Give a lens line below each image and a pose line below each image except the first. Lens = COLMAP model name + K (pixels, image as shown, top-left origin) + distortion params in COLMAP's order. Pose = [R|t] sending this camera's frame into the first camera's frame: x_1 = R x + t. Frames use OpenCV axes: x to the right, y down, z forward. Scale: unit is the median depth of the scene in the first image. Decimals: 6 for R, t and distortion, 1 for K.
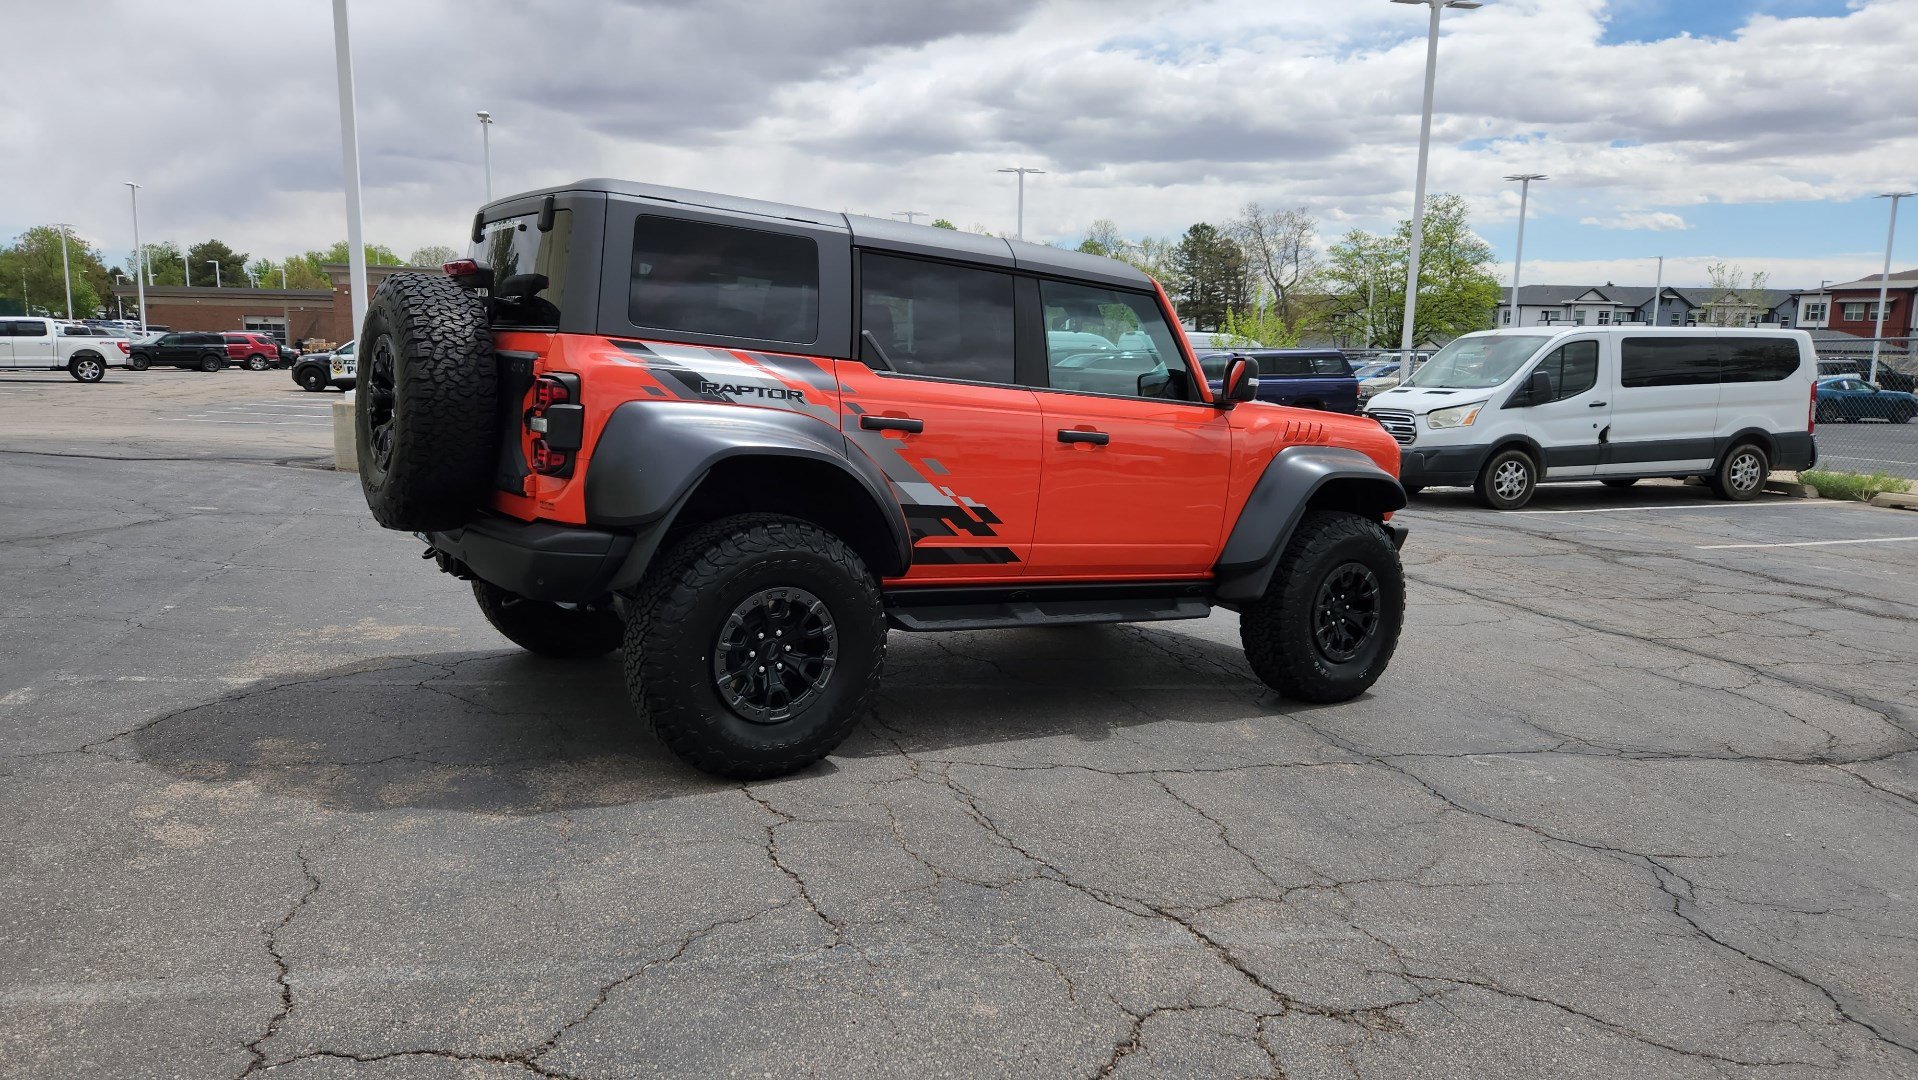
lens RADIAL K [[1284.6, 0, 921.8], [0, 1284.6, 531.4], [0, 0, 1]] dist [0.064699, -0.051234]
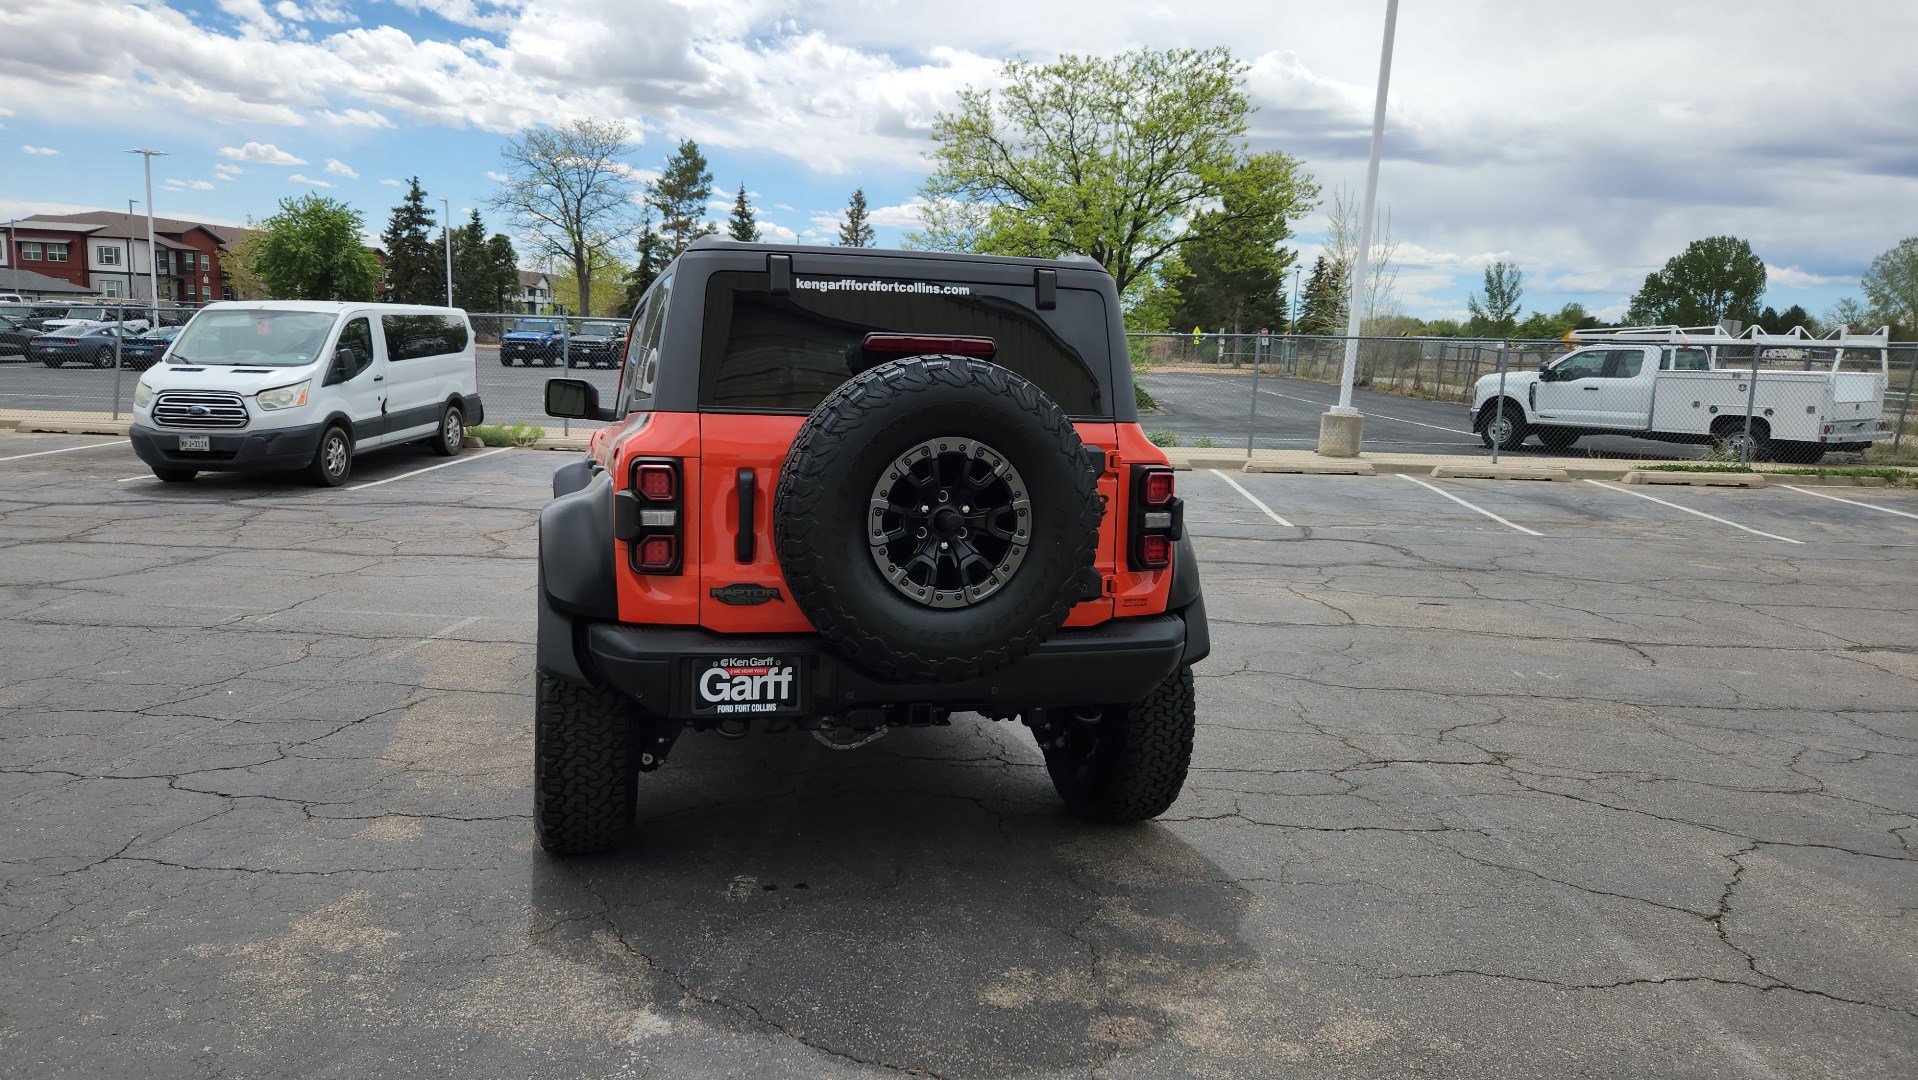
lens RADIAL K [[1284.8, 0, 915.4], [0, 1284.8, 530.7], [0, 0, 1]] dist [0.070160, -0.058578]
pose [[0.327044, -0.150850, 0.932891, -1.052933], [0.105013, 0.986864, 0.122763, -0.177692], [-0.939156, 0.057817, 0.338589, 0.704710]]
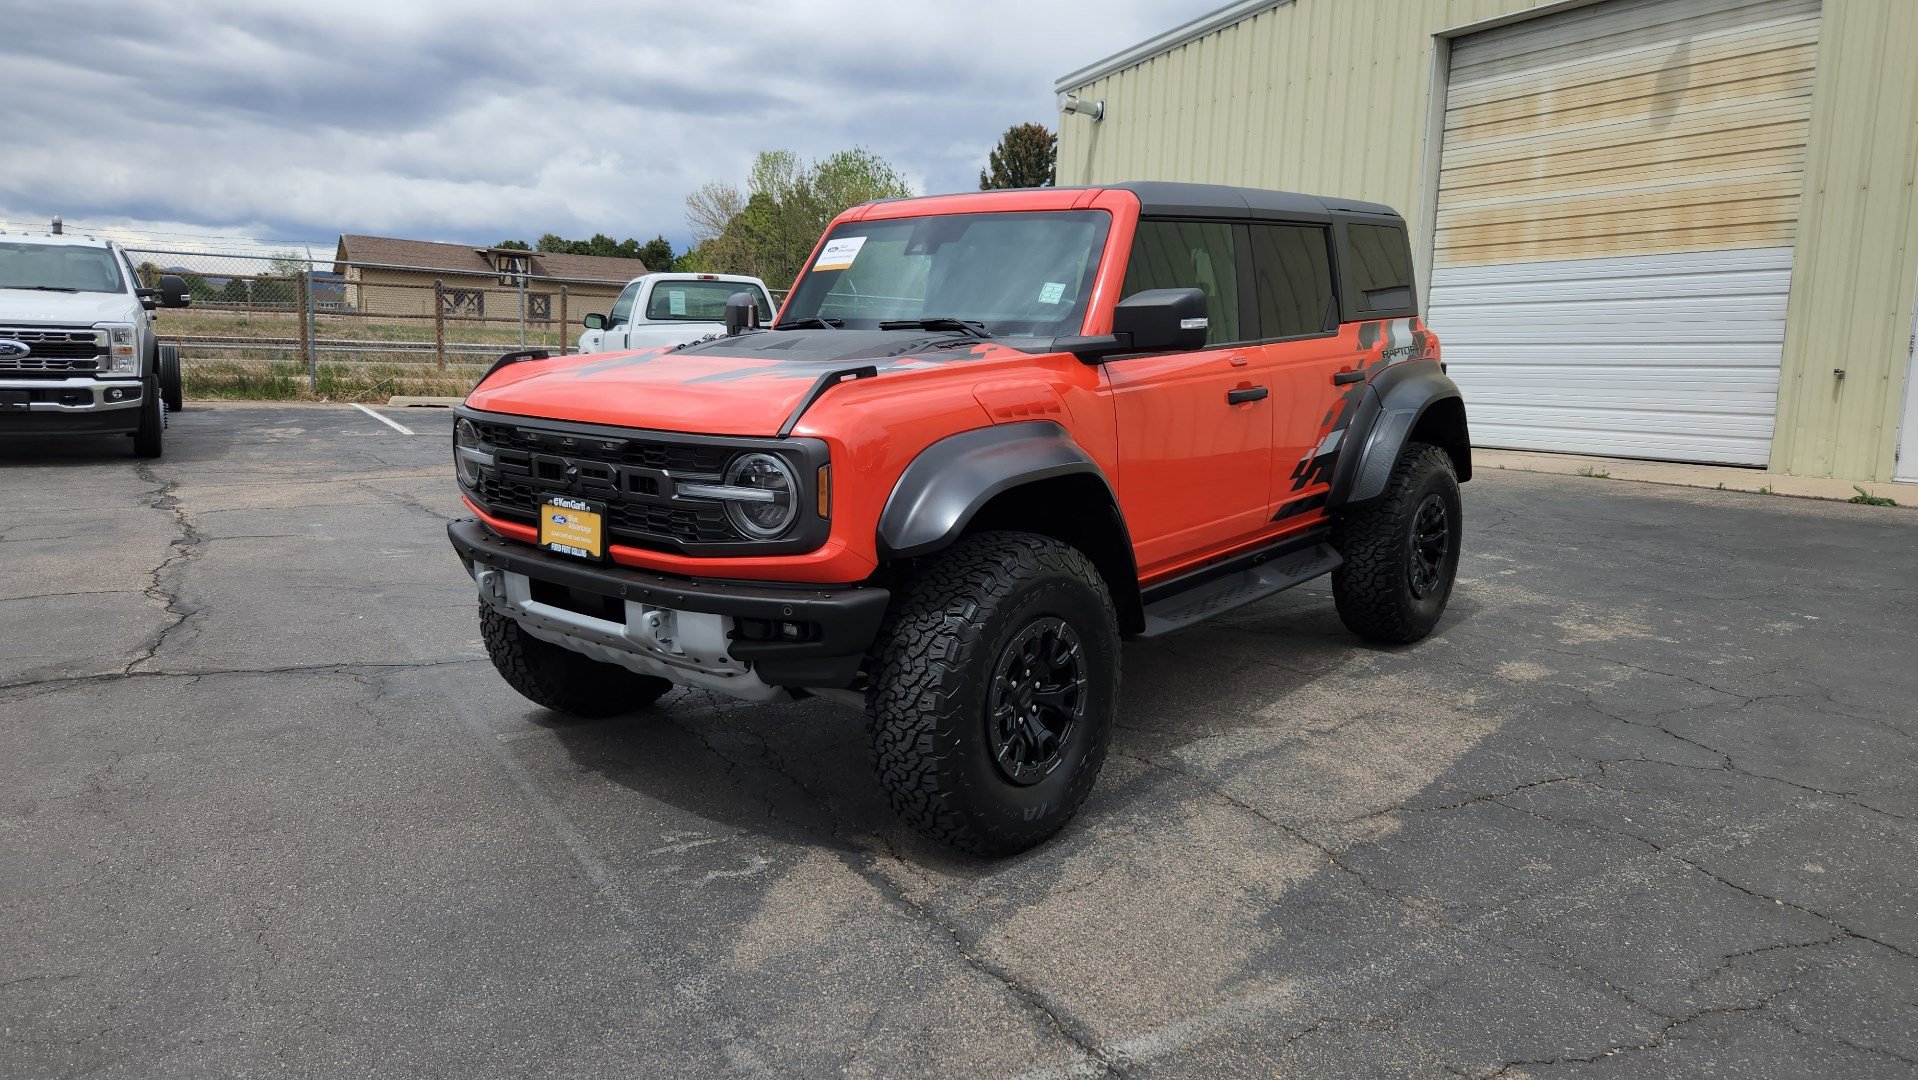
lens RADIAL K [[1284.4, 0, 924.7], [0, 1284.4, 527.2], [0, 0, 1]] dist [0.067974, -0.053503]
pose [[-0.961273, -0.016985, -0.275074, 0.424242], [-0.092722, 0.959846, 0.264760, -0.262744], [0.259532, 0.280012, -0.924249, 2.207923]]
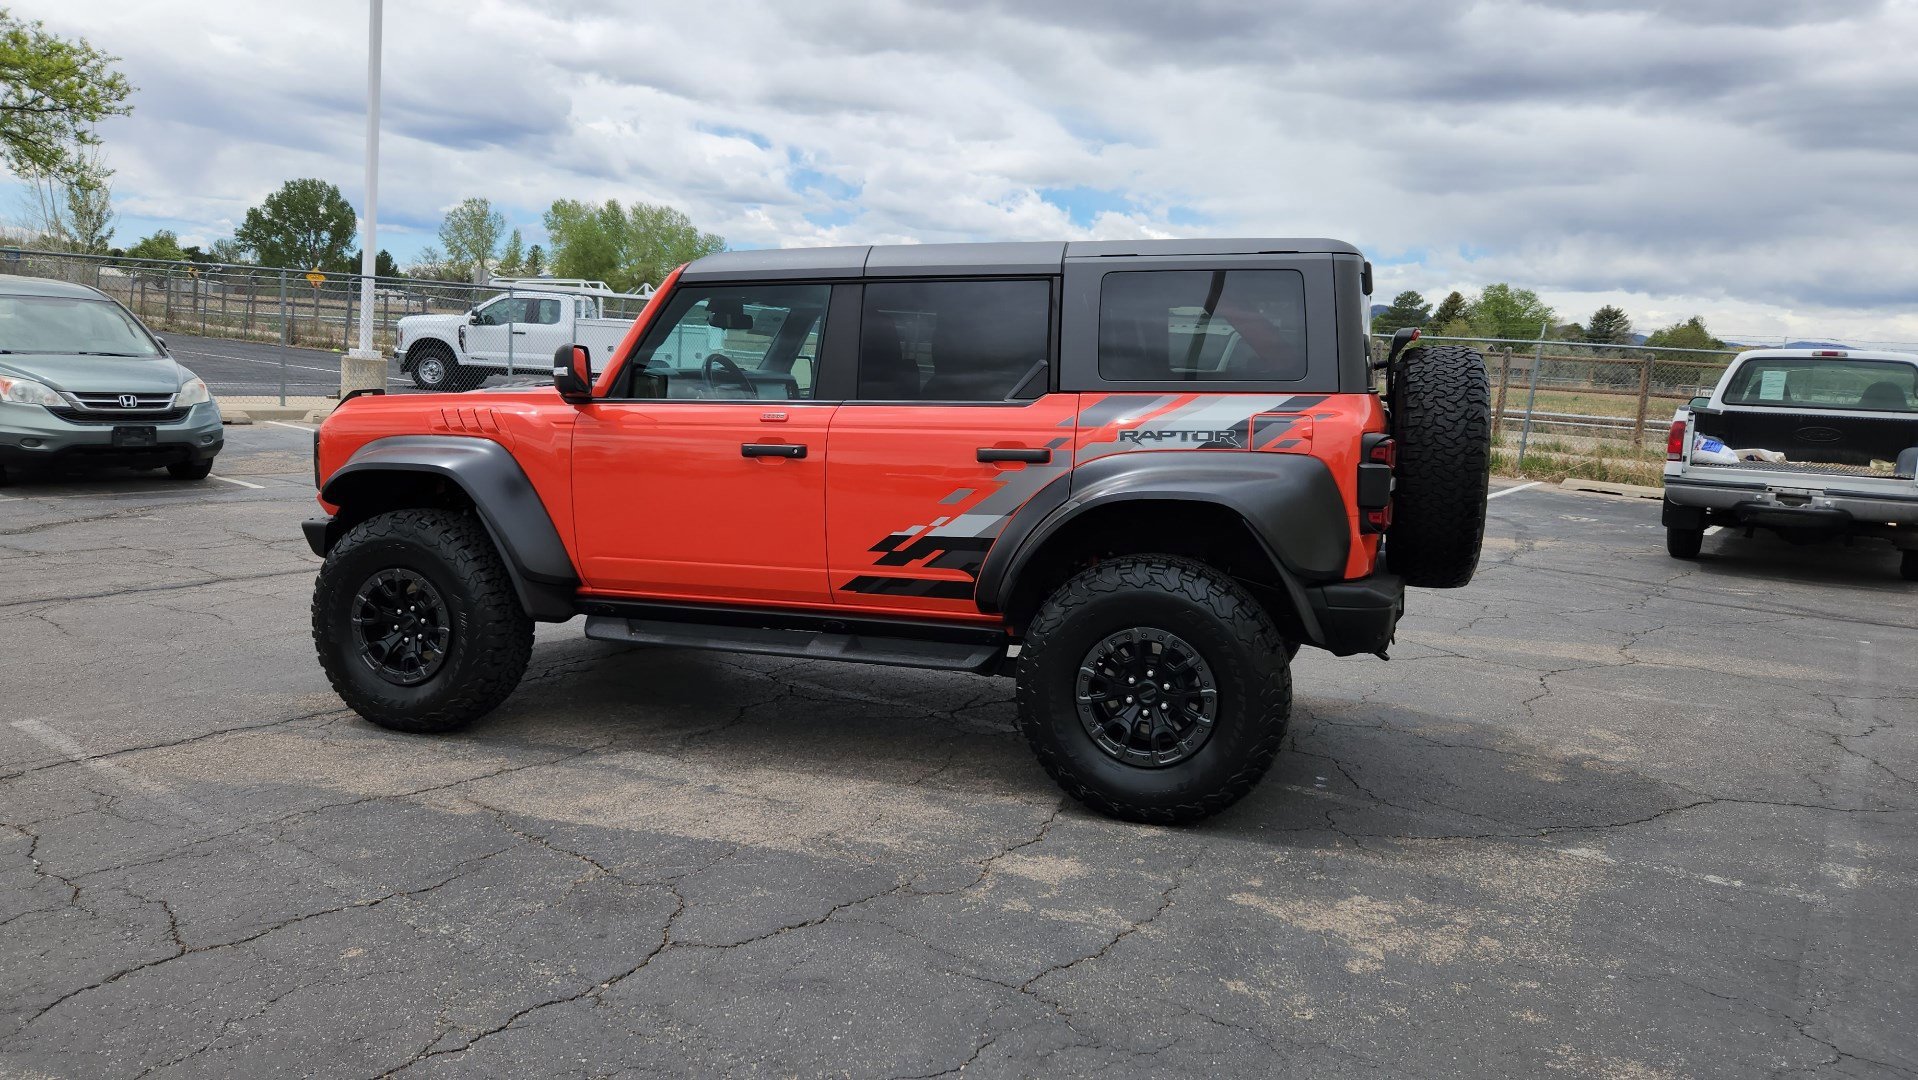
lens RADIAL K [[1284.8, 0, 932.2], [0, 1284.8, 523.9], [0, 0, 1]] dist [0.070160, -0.058578]
pose [[-0.615242, -0.172222, 0.769296, -0.901744], [0.028994, 0.970242, 0.240396, -0.302186], [-0.787805, 0.170207, -0.591940, 1.847167]]
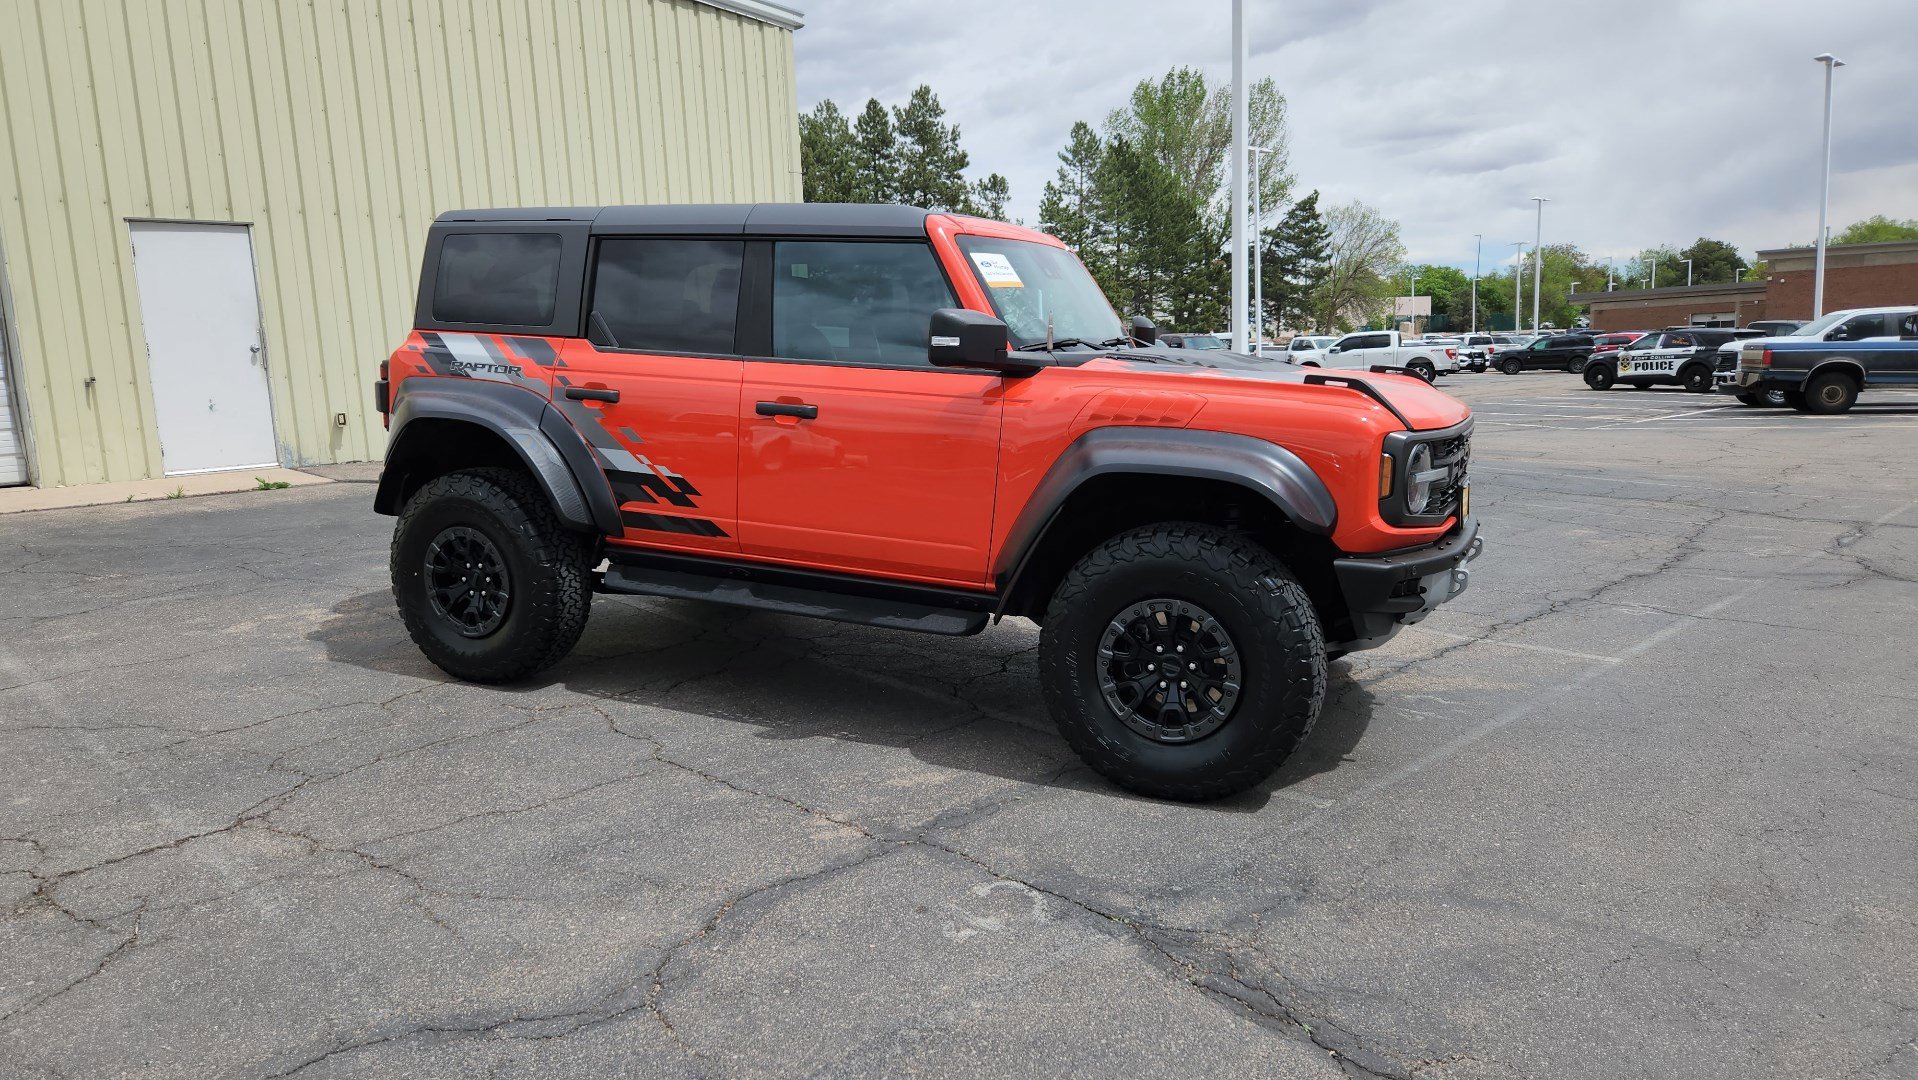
lens RADIAL K [[1284.6, 0, 933.3], [0, 1284.6, 544.2], [0, 0, 1]] dist [0.064699, -0.051234]
pose [[0.502337, 0.086746, -0.860310, 1.036020], [-0.081138, 0.995294, 0.052981, -0.036846], [0.860857, 0.043189, 0.507011, 0.666686]]
